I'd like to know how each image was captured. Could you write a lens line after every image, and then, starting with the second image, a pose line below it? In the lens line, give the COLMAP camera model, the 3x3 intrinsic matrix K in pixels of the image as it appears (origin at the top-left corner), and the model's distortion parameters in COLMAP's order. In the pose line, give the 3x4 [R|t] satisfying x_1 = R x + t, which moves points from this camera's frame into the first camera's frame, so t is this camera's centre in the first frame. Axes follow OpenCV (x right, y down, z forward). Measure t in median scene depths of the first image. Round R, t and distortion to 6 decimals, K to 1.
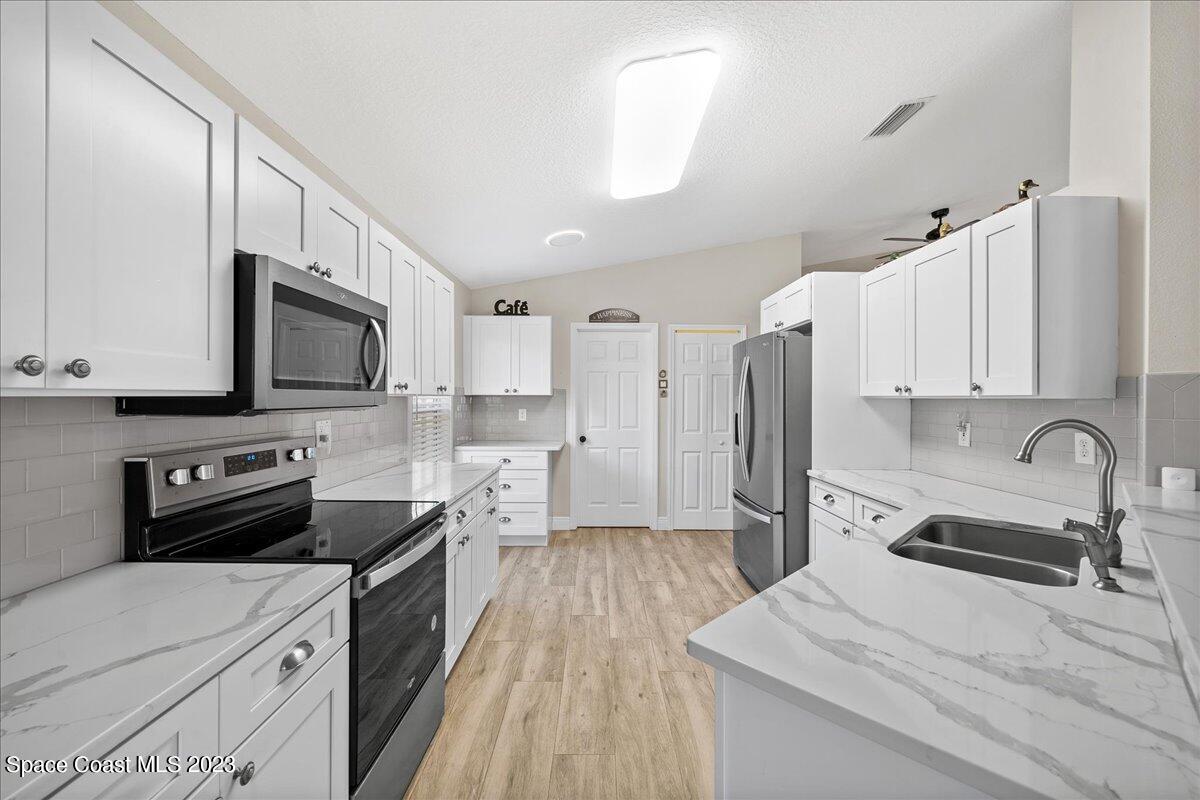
lens RADIAL K [[499.8, 0, 598.0], [0, 499.8, 398.4], [0, 0, 1]] dist [0.001325, 0.000479]
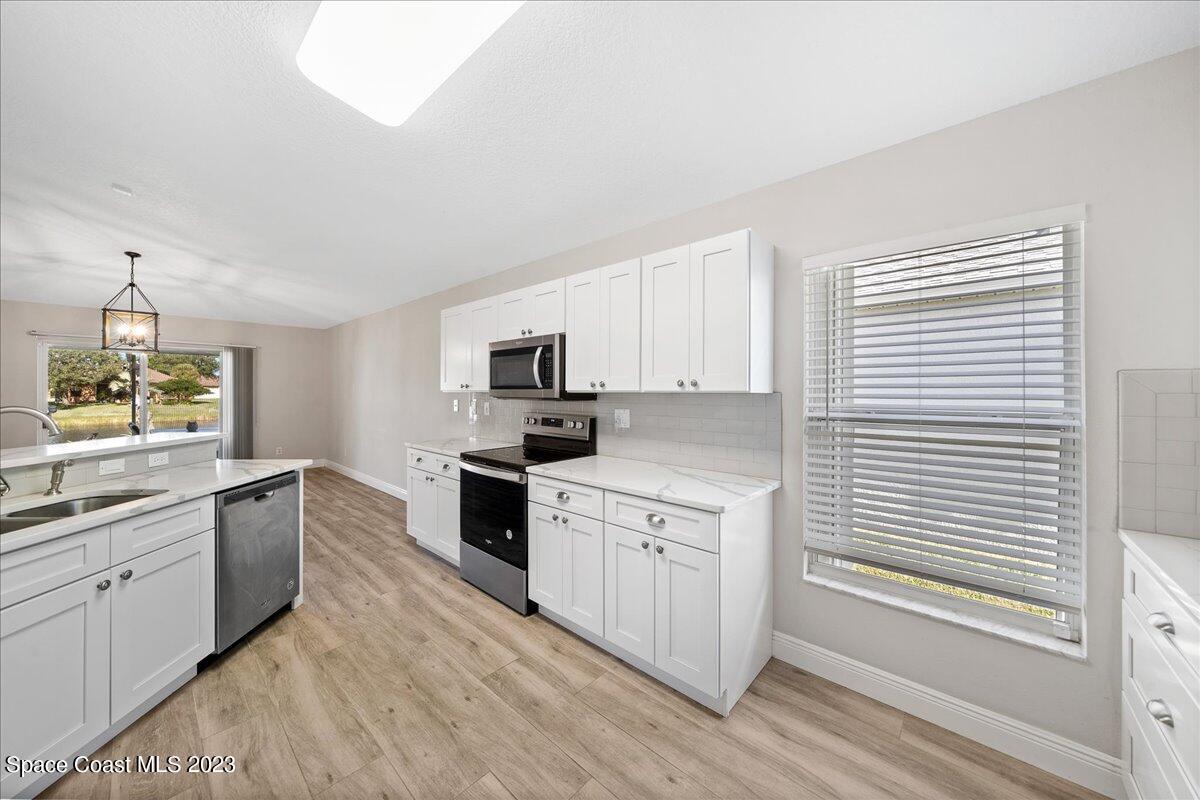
lens RADIAL K [[418.2, 0, 591.8], [0, 418.2, 392.5], [0, 0, 1]] dist [-0.002688, -0.000205]
pose [[-0.681212, -0.002443, -0.732083, 0.383355], [-0.004978, 0.999987, 0.001295, -0.005369], [0.732070, 0.004526, -0.681215, 1.715495]]
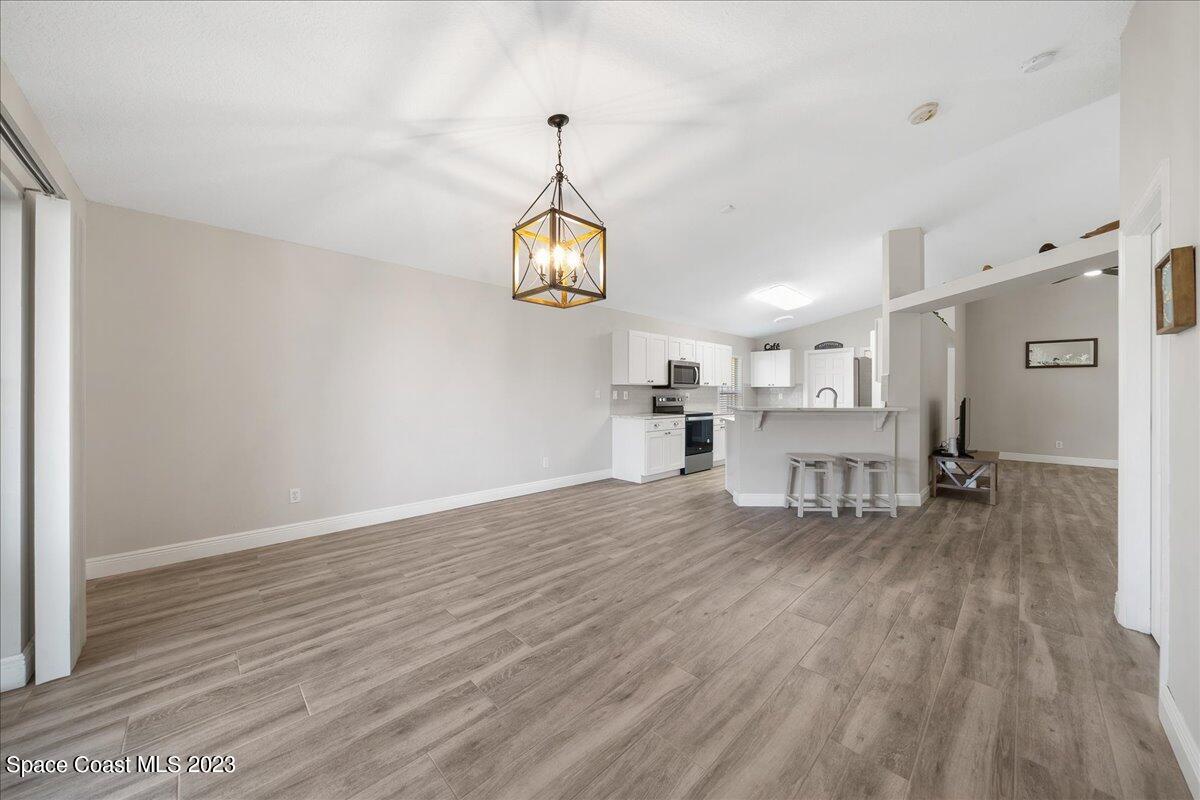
lens RADIAL K [[418.2, 0, 596.3], [0, 418.2, 396.1], [0, 0, 1]] dist [-0.002688, -0.000205]
pose [[0.697931, 0.000112, -0.716165, 1.208356], [0.000331, 1.000000, 0.000479, 0.066573], [0.716165, -0.000571, 0.697931, -1.665407]]
